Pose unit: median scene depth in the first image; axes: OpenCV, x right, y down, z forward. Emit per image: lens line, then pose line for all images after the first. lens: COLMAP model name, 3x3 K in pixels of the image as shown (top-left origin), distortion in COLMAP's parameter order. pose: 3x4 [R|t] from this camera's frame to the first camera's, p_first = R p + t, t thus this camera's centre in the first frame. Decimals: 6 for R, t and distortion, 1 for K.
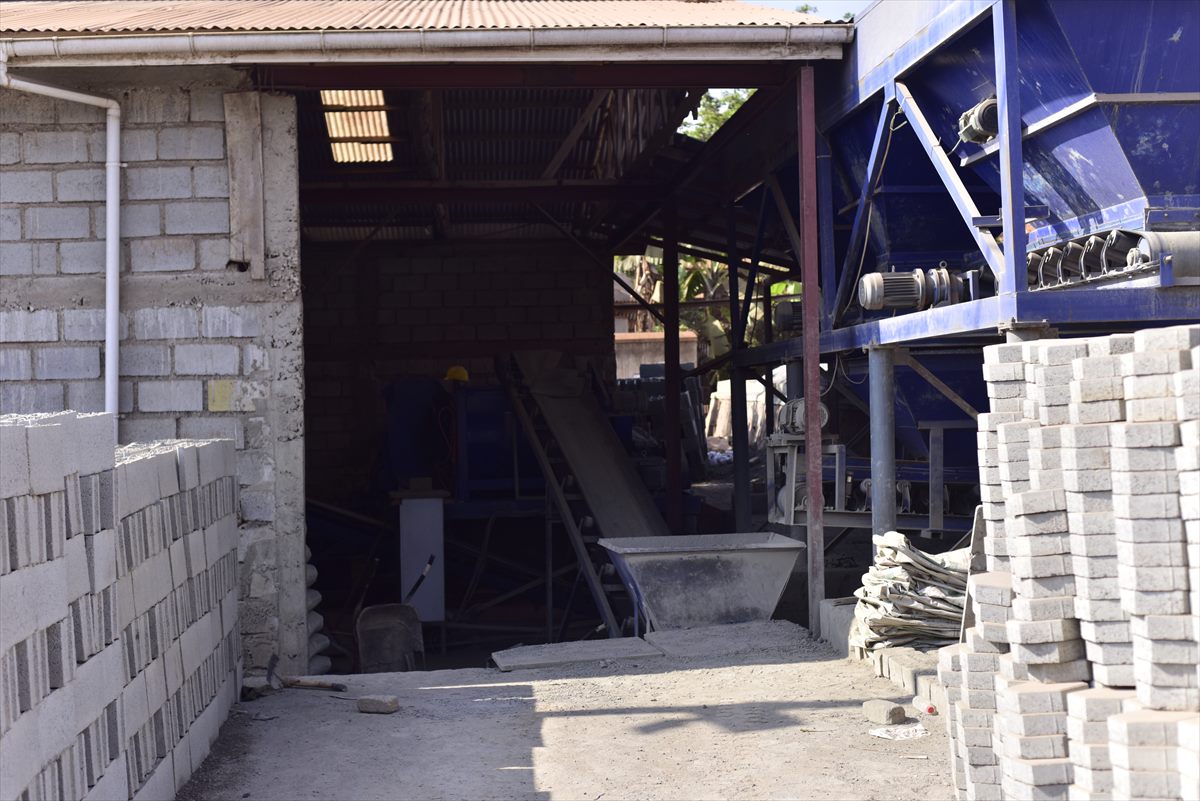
lens RADIAL K [[1731.5, 0, 599.1], [0, 1731.5, 406.6], [0, 0, 1]] dist [-0.018737, 0.030477]
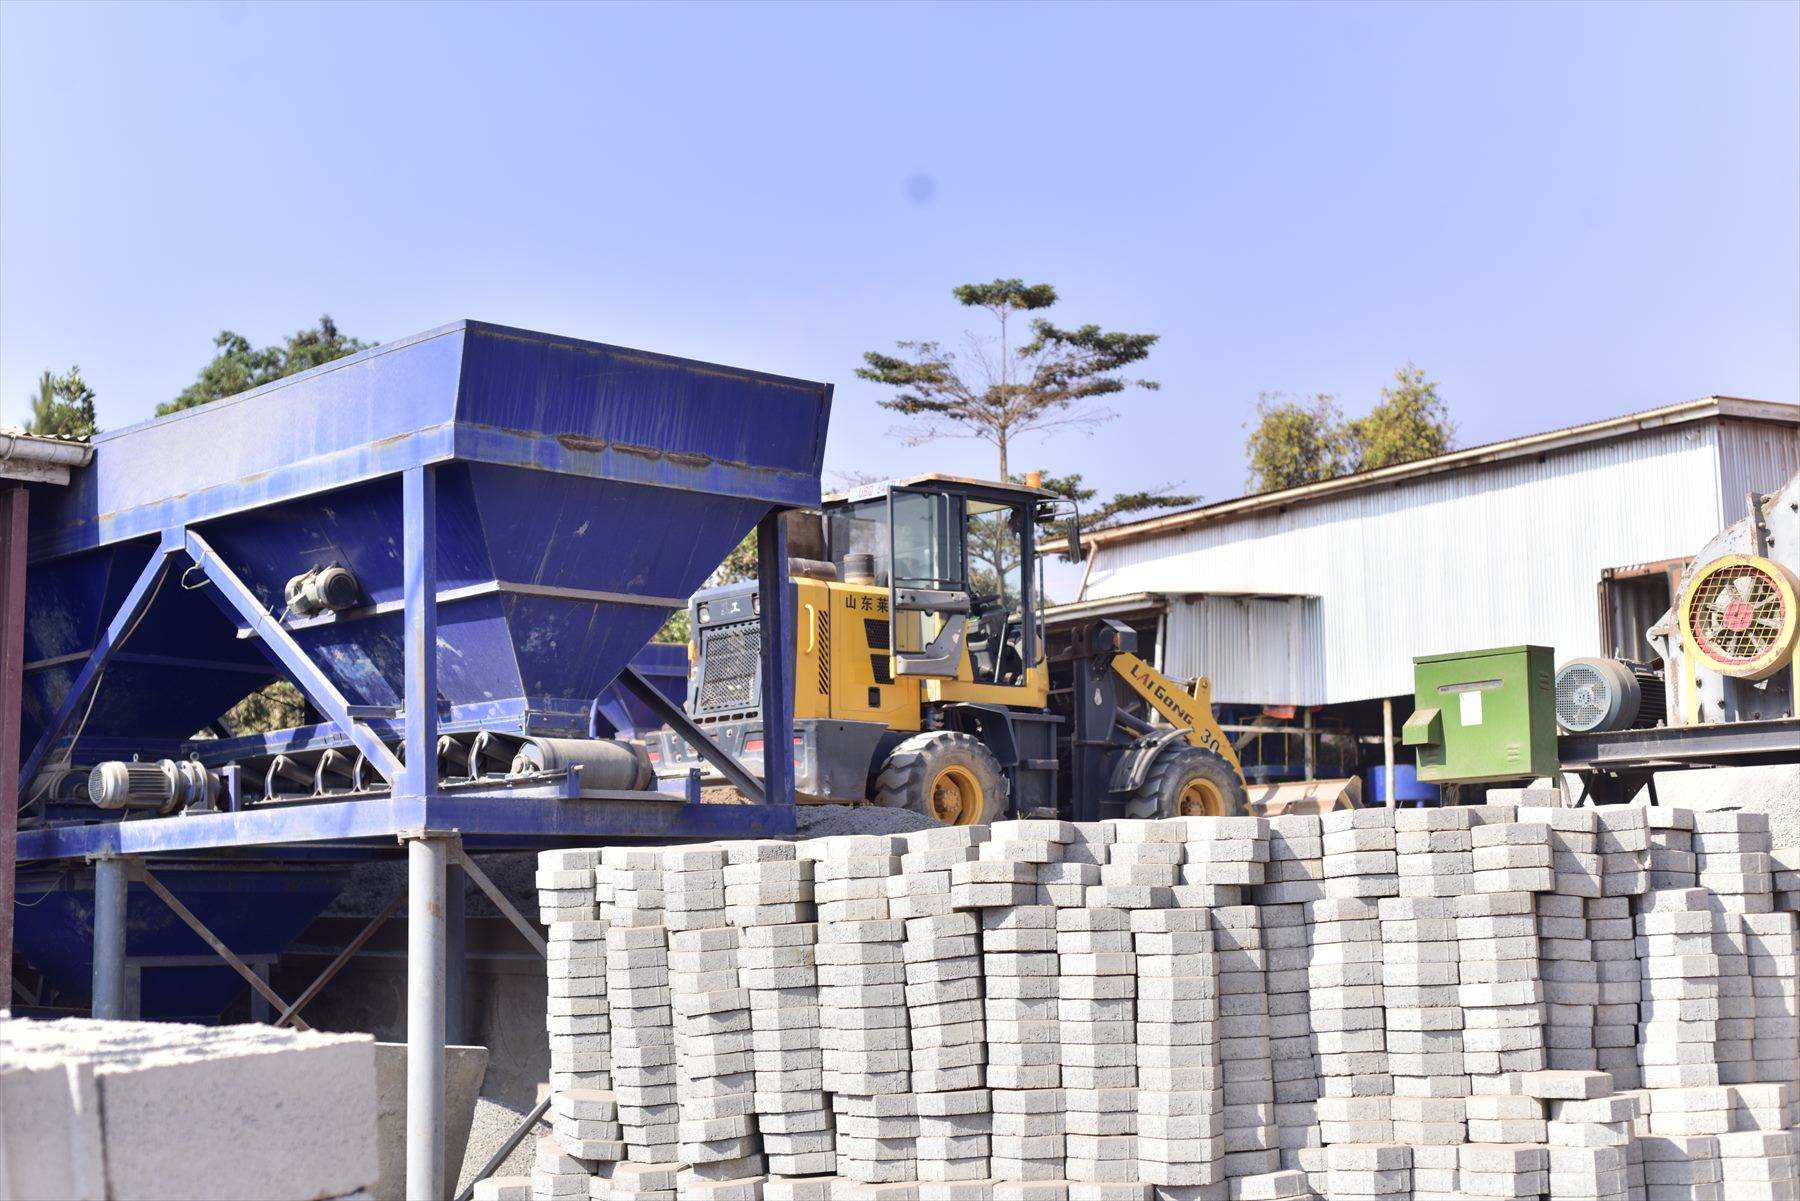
lens RADIAL K [[2597.2, 0, 898.6], [0, 2597.2, 609.7], [0, 0, 1]] dist [-0.018737, 0.030477]
pose [[0.770912, 0.096221, 0.629632, -0.397249], [-0.005647, 0.989517, -0.144305, 0.028065], [-0.636916, 0.107691, 0.763374, -0.165571]]
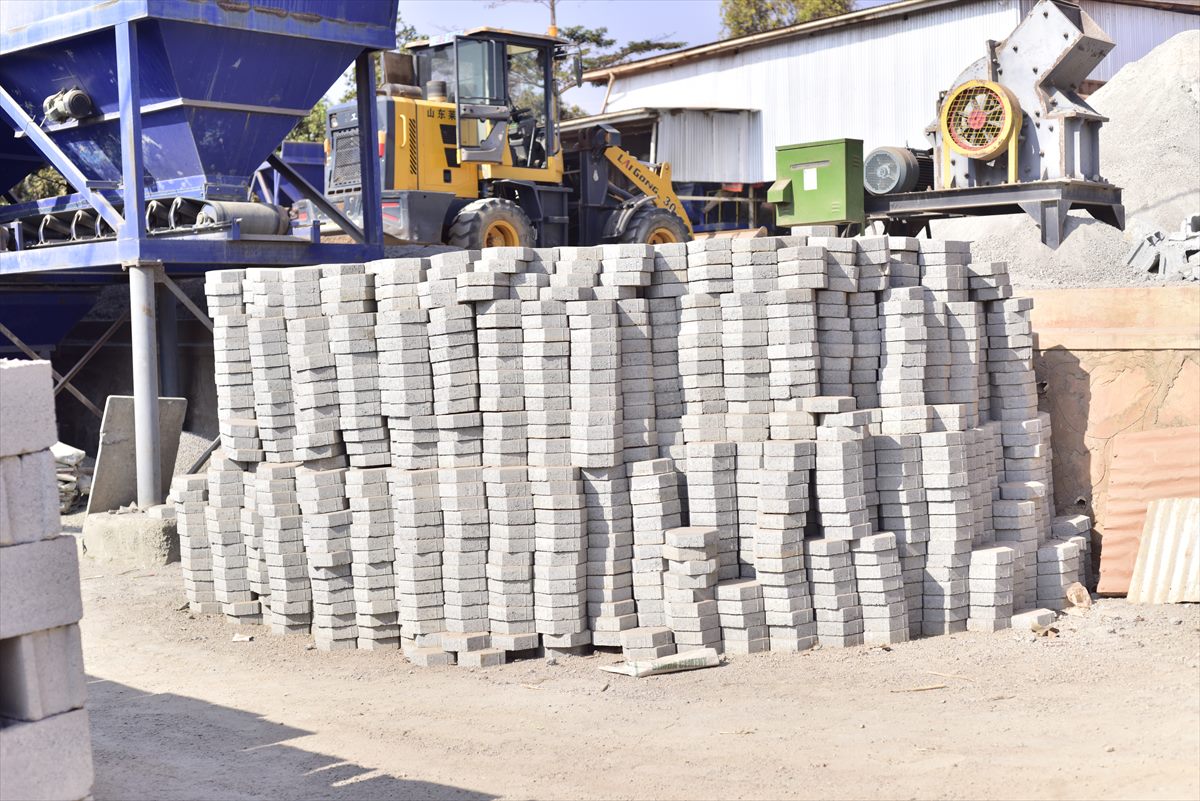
lens RADIAL K [[1731.5, 0, 599.1], [0, 1731.5, 406.6], [0, 0, 1]] dist [-0.018737, 0.030477]
pose [[0.732841, -0.016615, 0.680197, -0.407186], [0.005313, 0.999811, 0.018698, 0.041168], [-0.680379, -0.010089, 0.732791, -0.241605]]
